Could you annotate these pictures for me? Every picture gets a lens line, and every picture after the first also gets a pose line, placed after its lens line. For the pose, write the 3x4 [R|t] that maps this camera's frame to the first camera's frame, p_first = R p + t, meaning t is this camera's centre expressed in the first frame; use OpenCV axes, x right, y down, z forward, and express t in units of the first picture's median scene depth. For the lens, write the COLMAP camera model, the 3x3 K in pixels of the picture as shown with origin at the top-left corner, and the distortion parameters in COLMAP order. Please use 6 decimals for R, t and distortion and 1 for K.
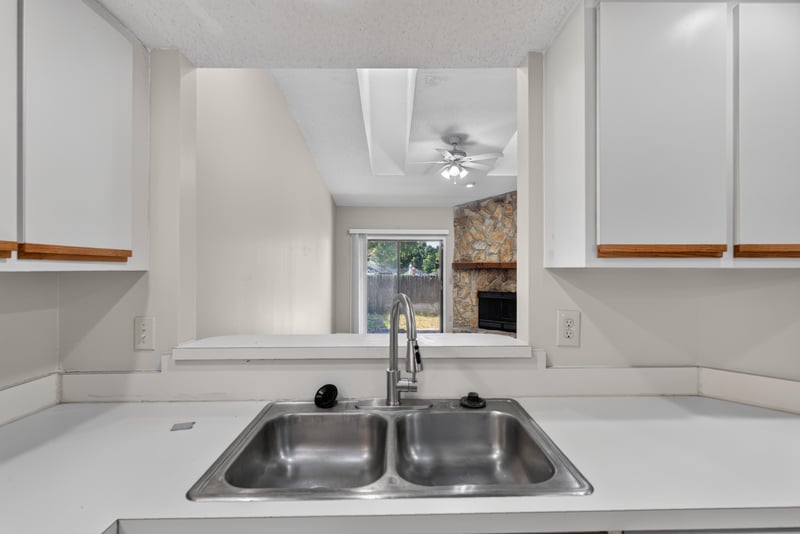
lens RADIAL K [[387.9, 0, 396.4], [0, 387.9, 269.4], [0, 0, 1]] dist [0.000022, -0.000129]
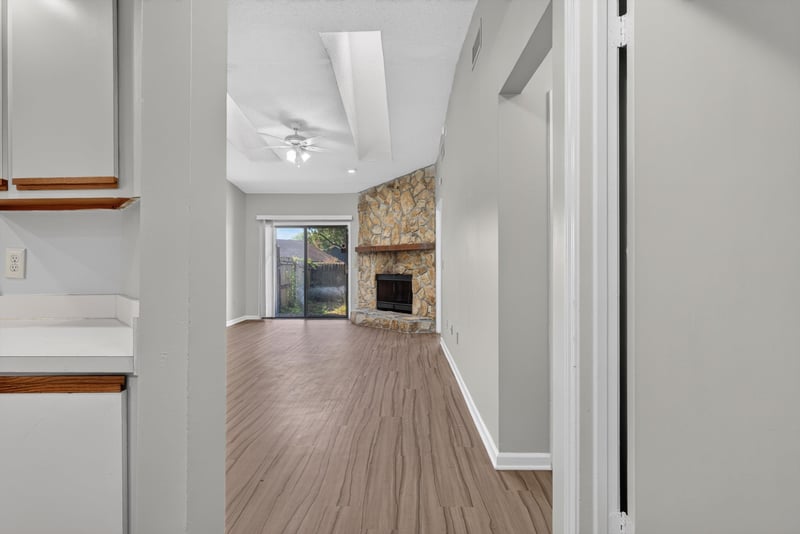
lens RADIAL K [[384.5, 0, 404.1], [0, 384.5, 262.2], [0, 0, 1]] dist [0.002157, 0.000044]
pose [[0.999928, -0.006900, -0.009828, 0.301427], [0.006857, 0.999967, -0.004390, 0.030186], [0.009858, 0.004322, 0.999942, -0.028259]]
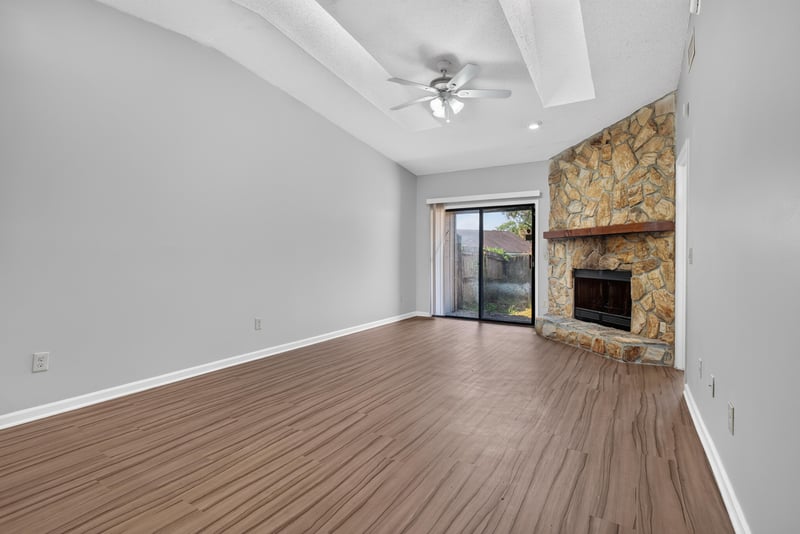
lens RADIAL K [[389.0, 0, 392.7], [0, 389.0, 255.4], [0, 0, 1]] dist [-0.013602, -0.000300]
pose [[0.847319, -0.000626, -0.531084, 0.317295], [-0.000121, 0.999999, -0.001372, 0.032077], [0.531085, 0.001227, 0.847318, 0.190398]]
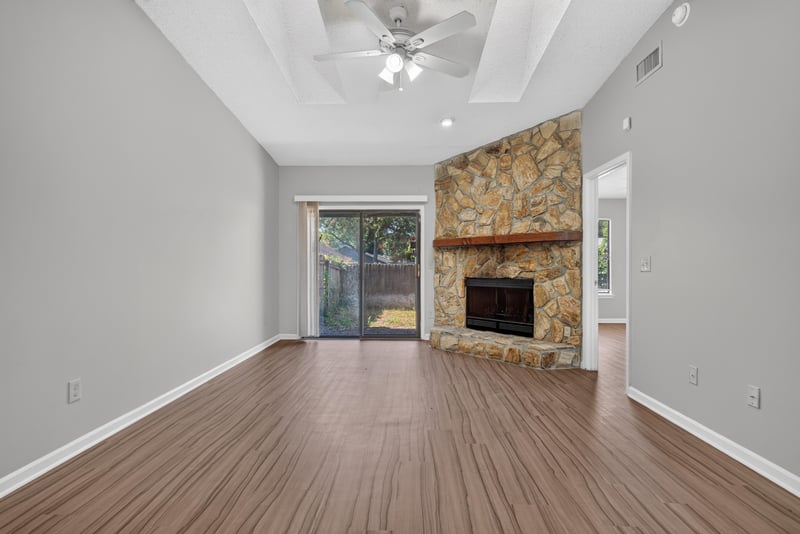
lens RADIAL K [[387.2, 0, 400.0], [0, 387.2, 267.0], [0, 0, 1]] dist [-0.001098, -0.000165]
pose [[0.999446, -0.003886, -0.033041, 0.113263], [0.004109, 0.999969, 0.006701, 0.031467], [0.033014, -0.006833, 0.999432, 0.271831]]
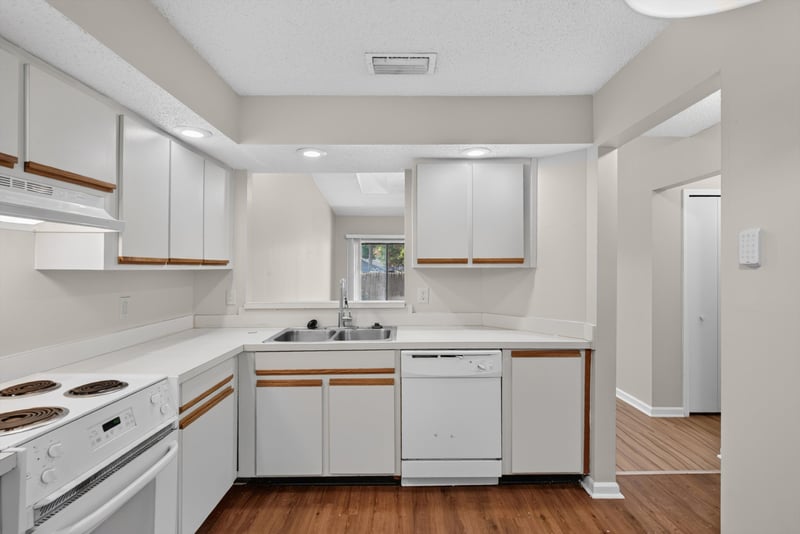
lens RADIAL K [[384.5, 0, 404.1], [0, 384.5, 262.2], [0, 0, 1]] dist [0.002157, 0.000044]
pose [[0.999994, -0.000932, 0.003382, 0.059960], [0.000978, 0.999907, -0.013621, -0.000912], [-0.003369, 0.013625, 0.999902, -0.216204]]
